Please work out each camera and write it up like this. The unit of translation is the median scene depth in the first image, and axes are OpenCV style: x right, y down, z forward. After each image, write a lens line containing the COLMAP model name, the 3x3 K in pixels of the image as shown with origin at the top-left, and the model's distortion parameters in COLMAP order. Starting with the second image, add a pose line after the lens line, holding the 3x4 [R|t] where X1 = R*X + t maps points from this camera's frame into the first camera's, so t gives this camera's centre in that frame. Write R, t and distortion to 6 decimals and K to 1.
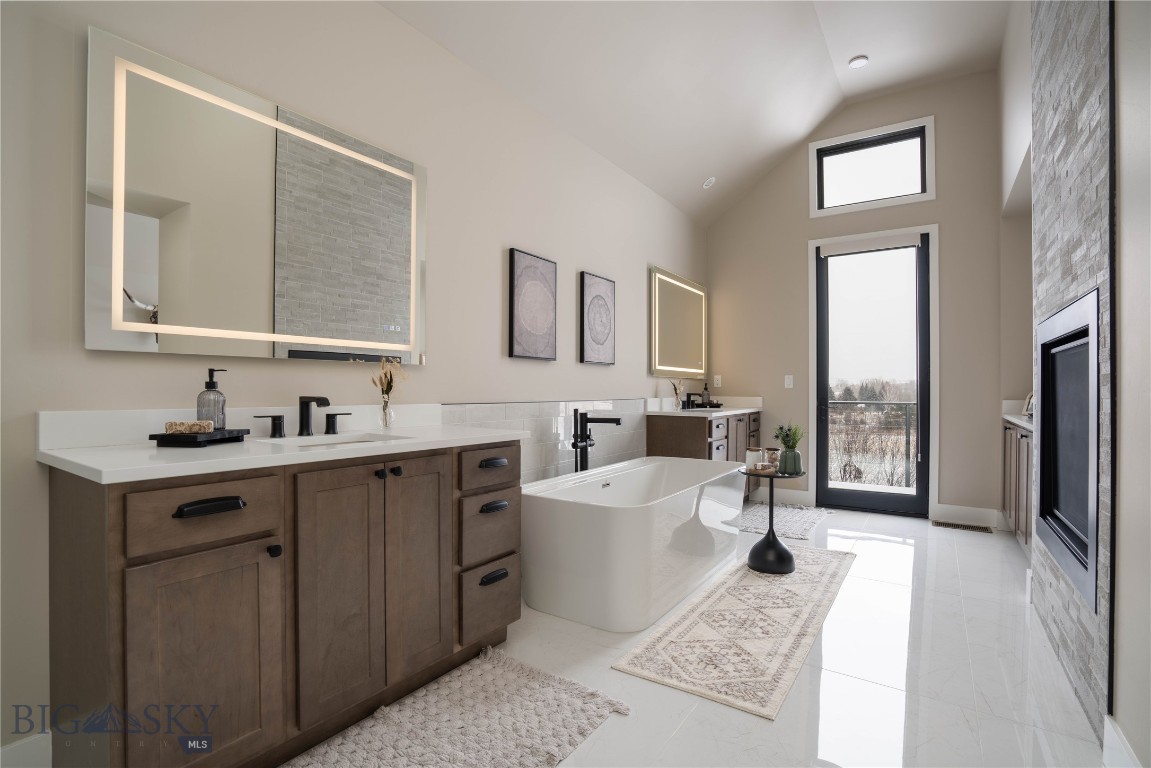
lens RADIAL K [[537.0, 0, 575.0], [0, 537.0, 387.8], [0, 0, 1]] dist [0.001179, 0.000248]
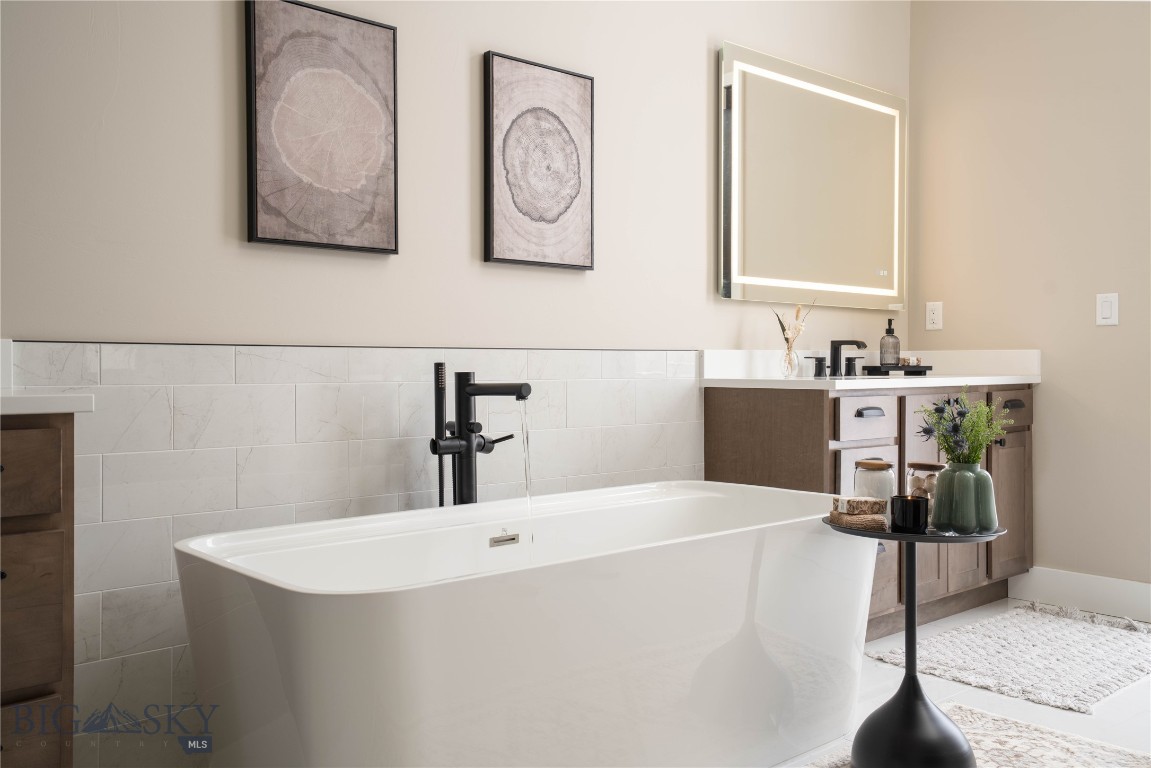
lens RADIAL K [[971.2, 0, 575.0], [0, 971.2, 379.8], [0, 0, 1]] dist [0.049765, 0.014139]
pose [[0.961825, -0.003487, -0.273643, 0.291963], [0.006791, 0.999915, 0.011127, 0.040561], [0.273581, -0.012560, 0.961767, 0.245360]]
